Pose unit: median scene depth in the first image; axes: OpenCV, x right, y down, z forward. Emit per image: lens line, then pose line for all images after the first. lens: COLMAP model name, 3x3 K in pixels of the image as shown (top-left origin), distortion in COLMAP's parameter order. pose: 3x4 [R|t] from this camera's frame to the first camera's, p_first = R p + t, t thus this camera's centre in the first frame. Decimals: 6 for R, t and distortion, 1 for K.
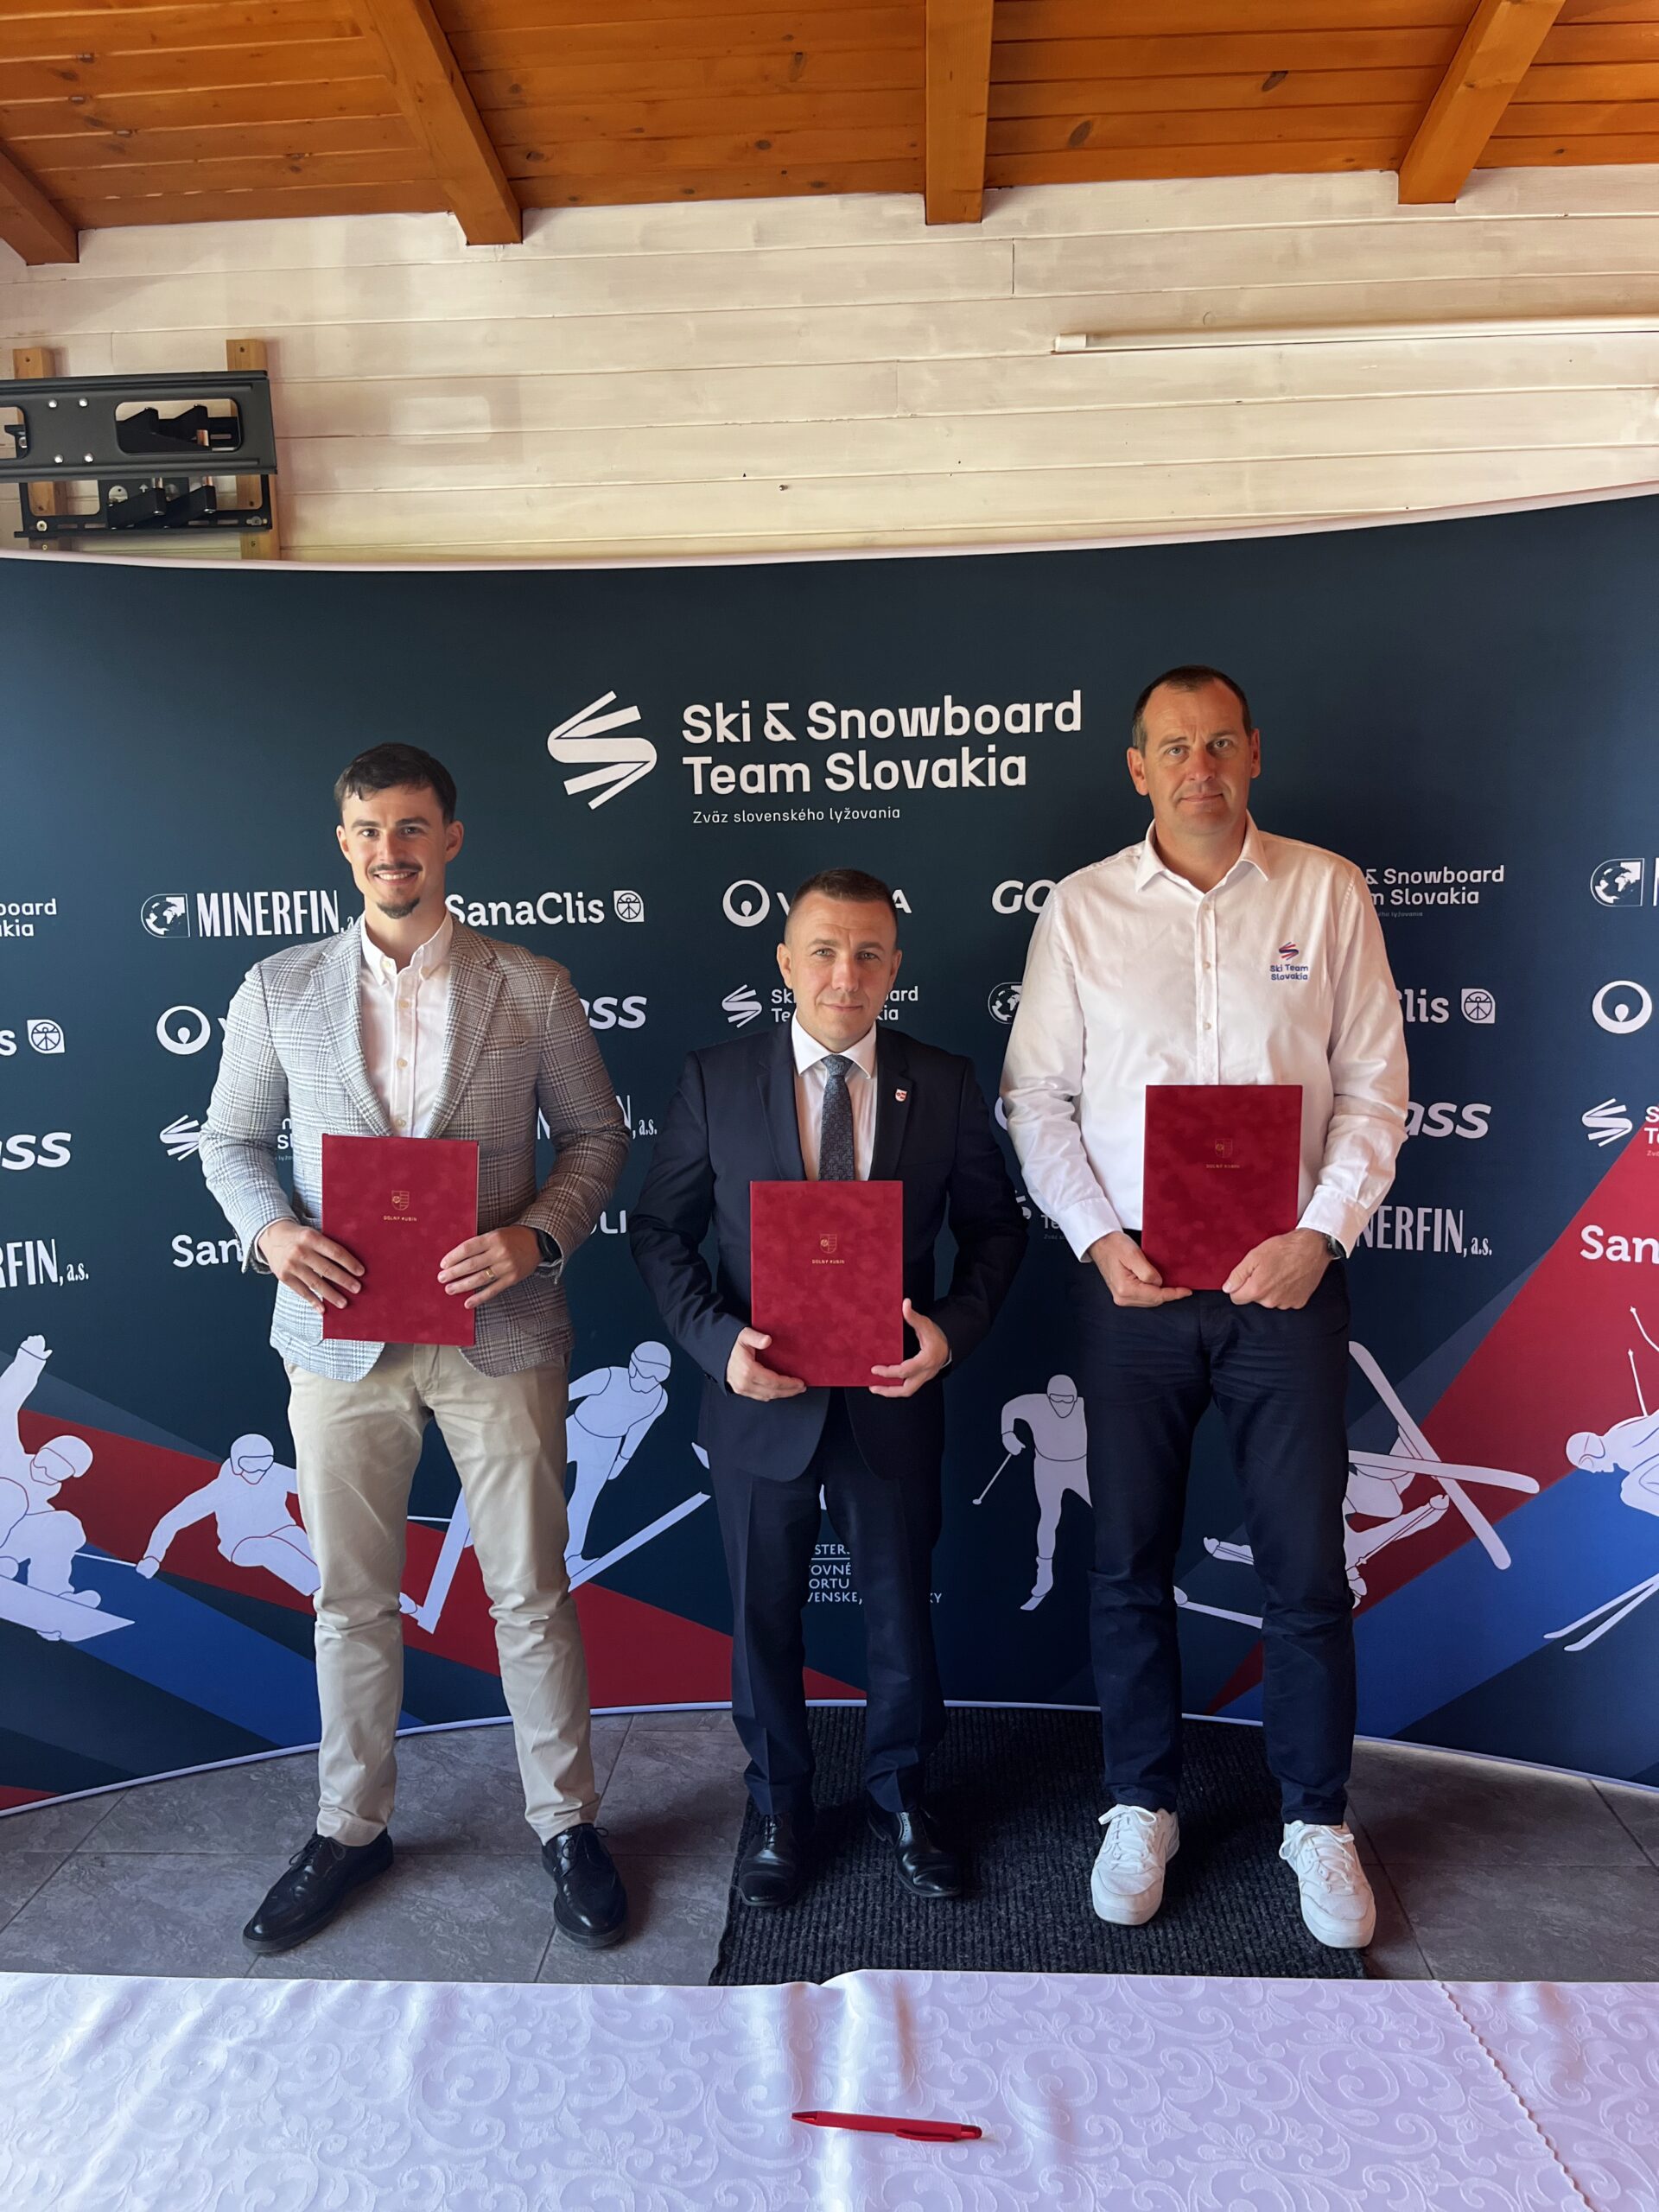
lens RADIAL K [[1530.7, 0, 829.5], [0, 1530.7, 1106.0], [0, 0, 1]] dist [0.038896, -0.069424]
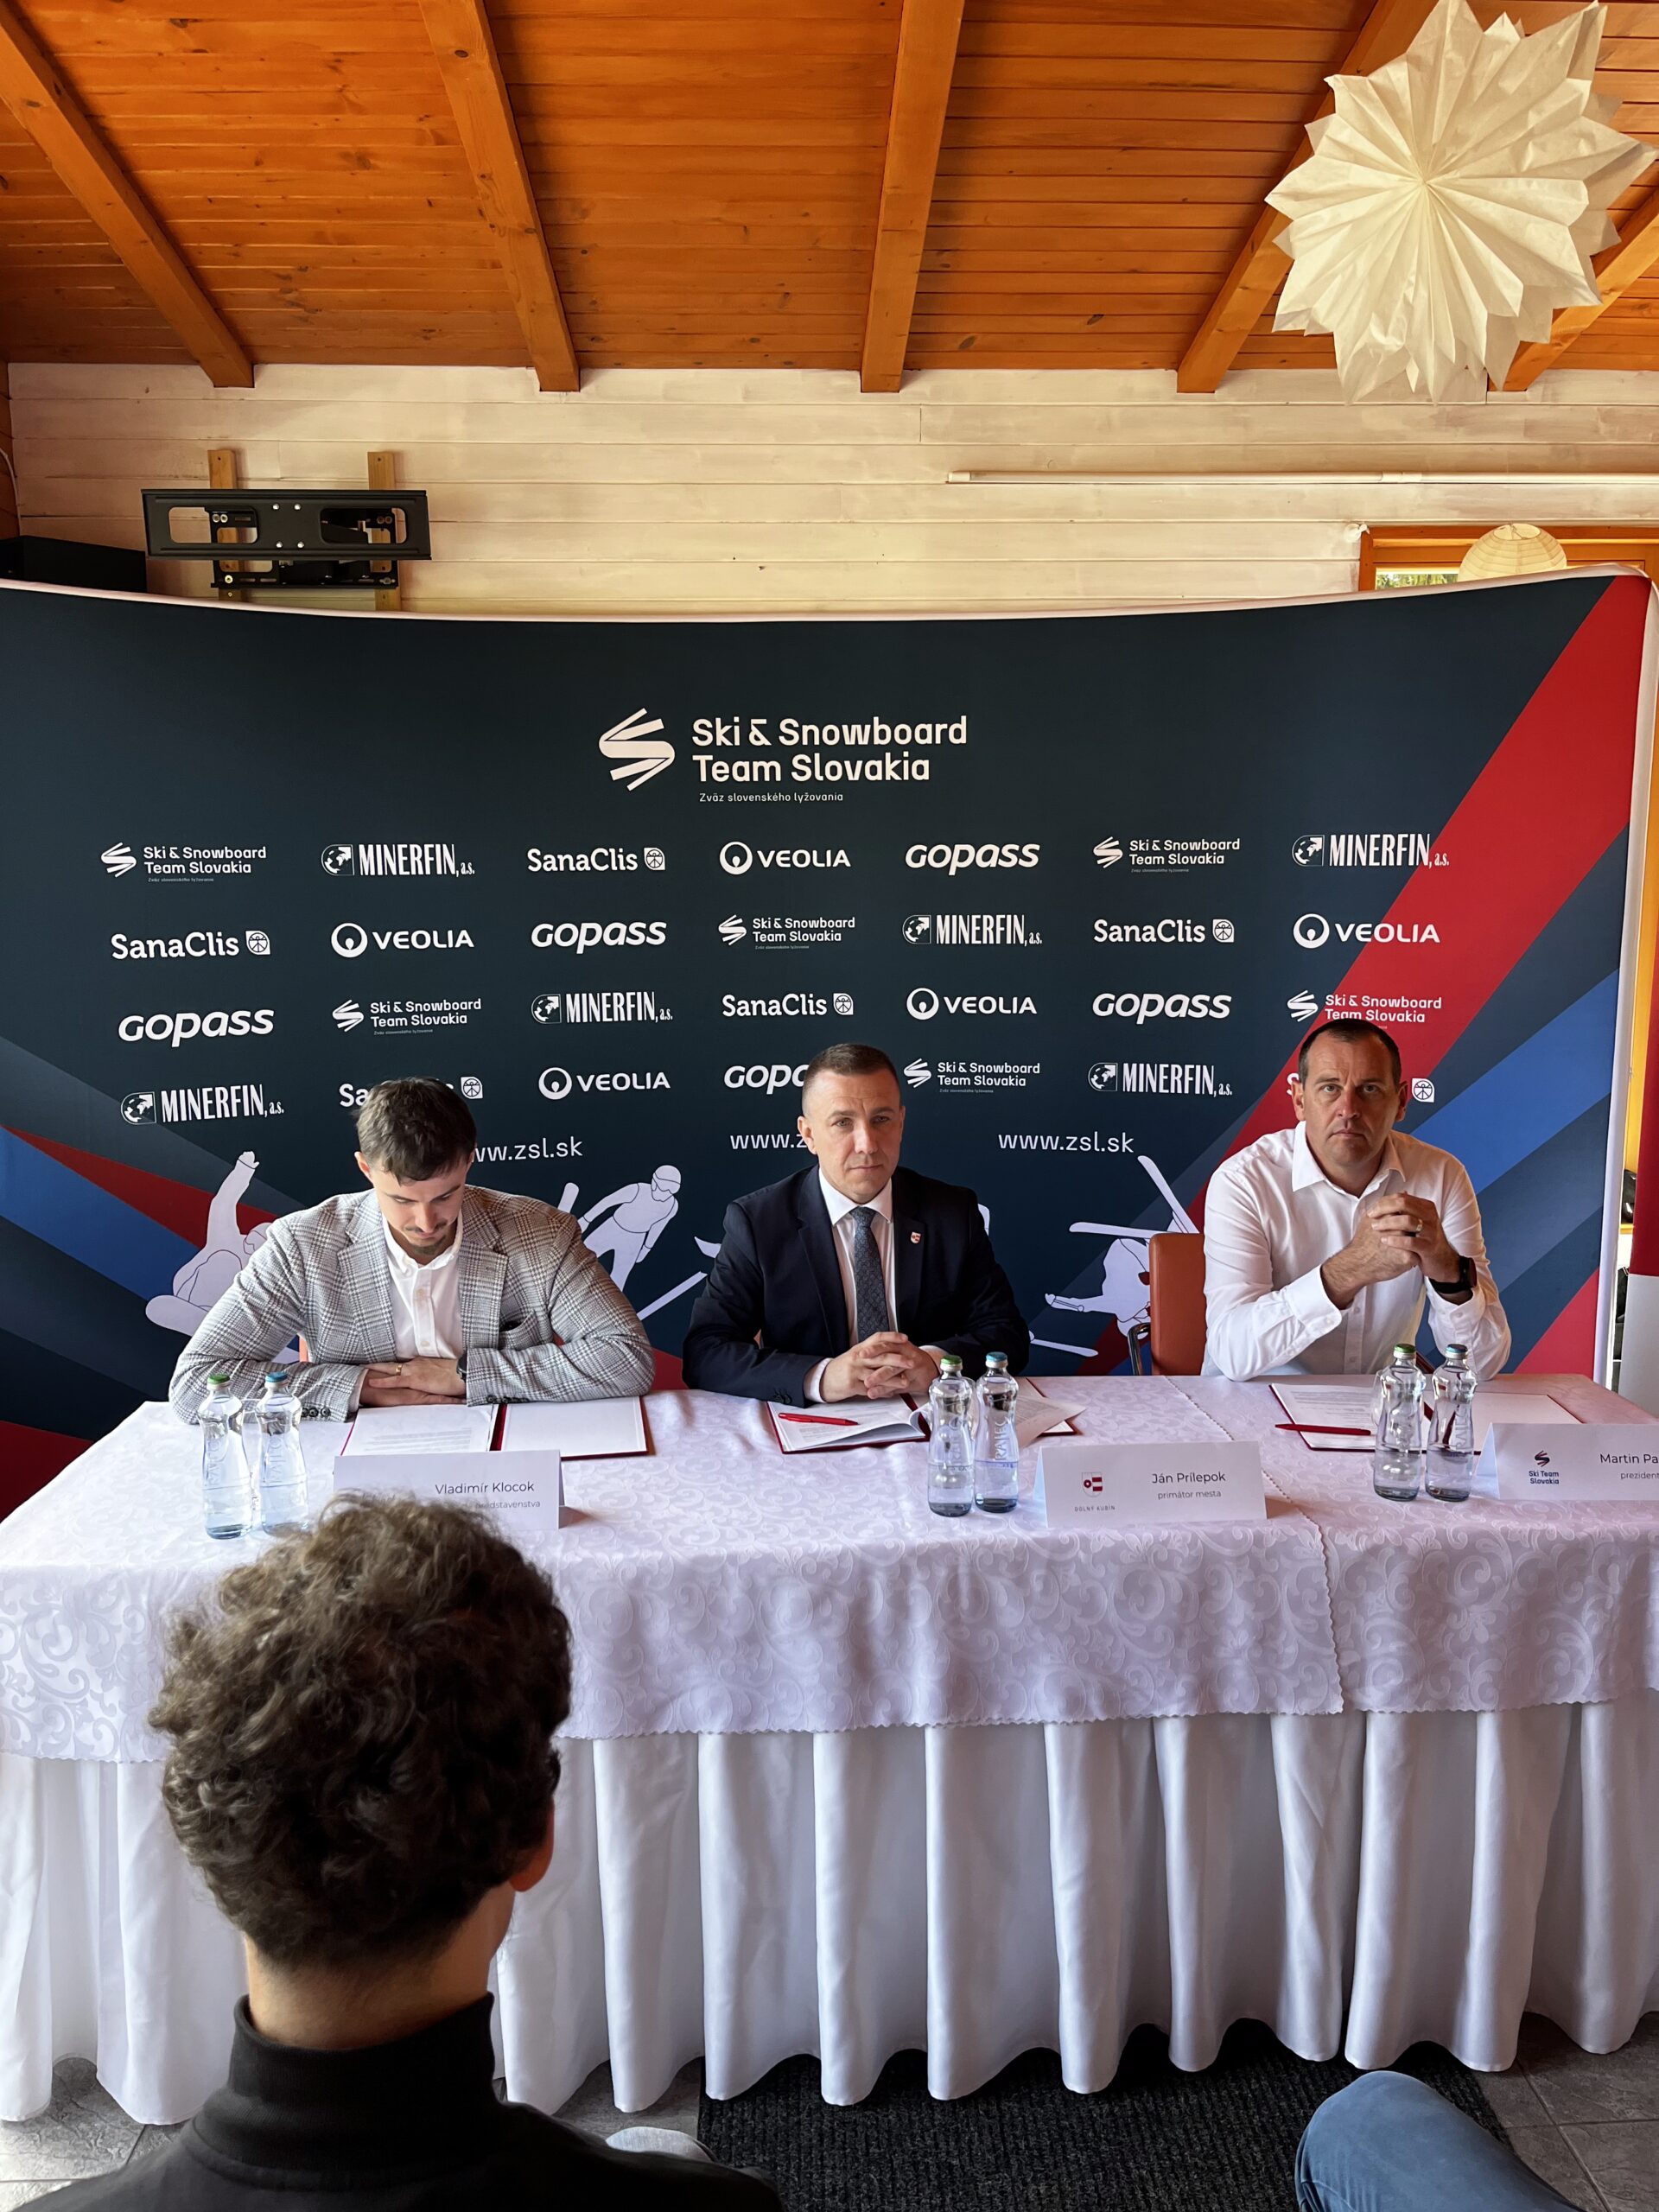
lens RADIAL K [[1530.7, 0, 829.5], [0, 1530.7, 1106.0], [0, 0, 1]] dist [0.038896, -0.069424]
pose [[0.995460, -0.001698, 0.095161, -0.106360], [0.000169, 0.999871, 0.016072, 0.079267], [-0.095176, -0.015983, 0.995332, -0.454535]]
